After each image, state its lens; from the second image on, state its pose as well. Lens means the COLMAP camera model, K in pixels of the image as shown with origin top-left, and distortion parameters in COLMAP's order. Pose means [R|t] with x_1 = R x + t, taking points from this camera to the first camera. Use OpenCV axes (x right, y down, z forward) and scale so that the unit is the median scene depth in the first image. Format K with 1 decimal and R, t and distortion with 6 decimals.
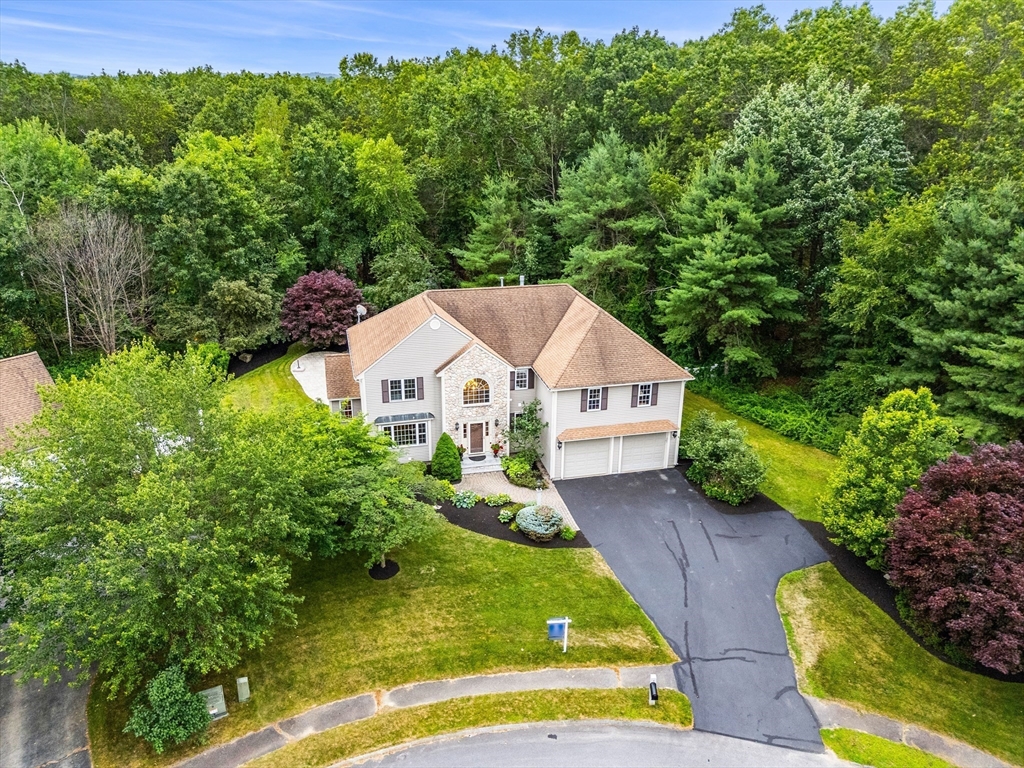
lens RADIAL K [[747.1, 0, 514.1], [0, 747.1, 387.4], [0, 0, 1]] dist [0.079139, -0.087365]
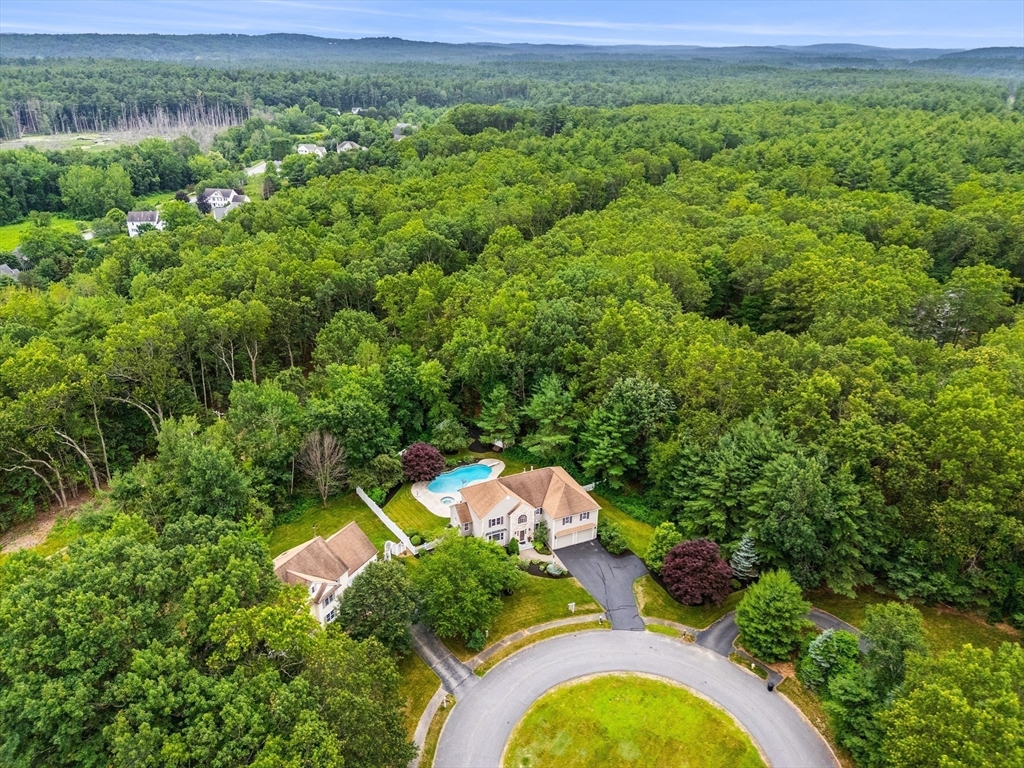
lens RADIAL K [[747.1, 0, 514.1], [0, 747.1, 387.4], [0, 0, 1]] dist [0.079139, -0.087365]
pose [[0.983405, -0.066008, 0.168993, -0.510556], [0.056079, 0.996445, 0.062873, -0.645565], [-0.172542, -0.052353, 0.983610, -1.623193]]
